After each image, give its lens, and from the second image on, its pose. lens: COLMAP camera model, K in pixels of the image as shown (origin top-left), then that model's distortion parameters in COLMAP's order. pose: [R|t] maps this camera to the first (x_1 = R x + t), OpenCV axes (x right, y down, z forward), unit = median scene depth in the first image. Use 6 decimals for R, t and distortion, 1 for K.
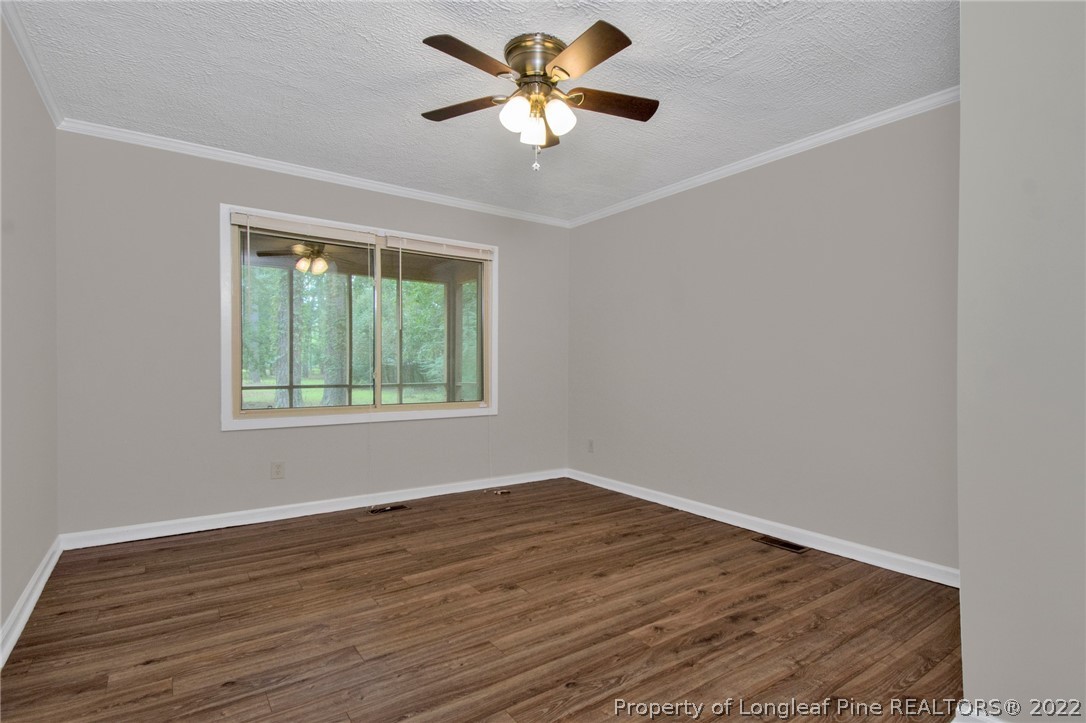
lens RADIAL K [[528.5, 0, 549.5], [0, 528.5, 360.4], [0, 0, 1]] dist [0.002503, -0.001040]
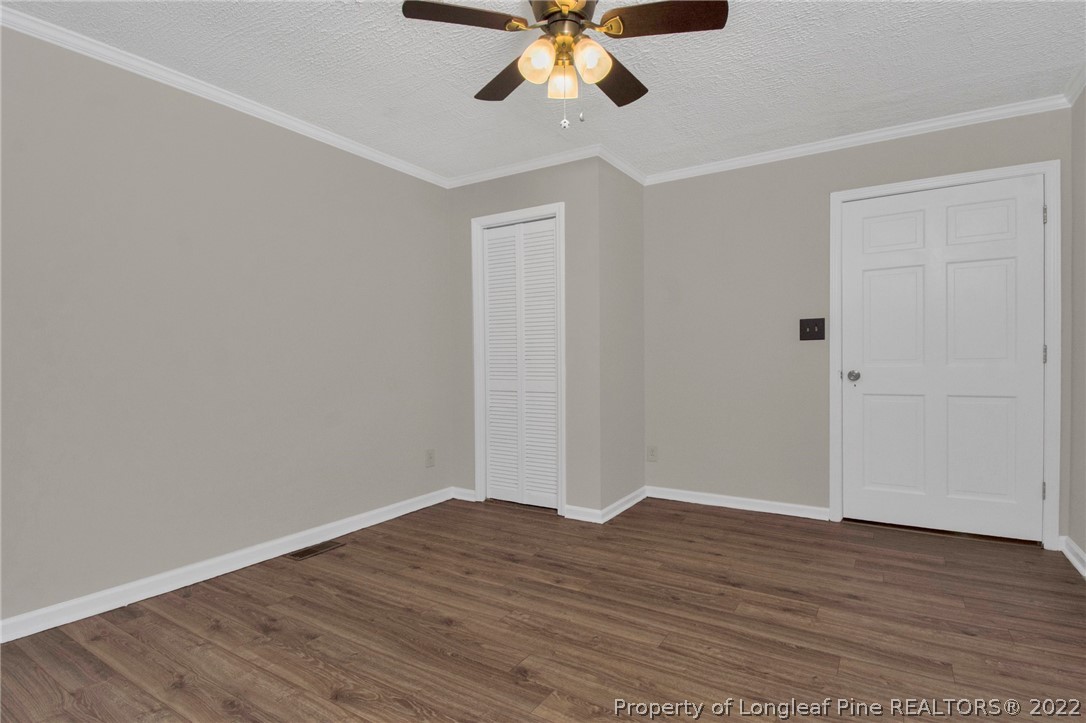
lens RADIAL K [[528.5, 0, 537.5], [0, 528.5, 358.8], [0, 0, 1]] dist [0.002503, -0.001040]
pose [[-0.338930, -0.003956, 0.940803, -0.765583], [-0.000707, 0.999992, 0.003951, 0.003786], [-0.940811, 0.000674, -0.338930, 1.246245]]
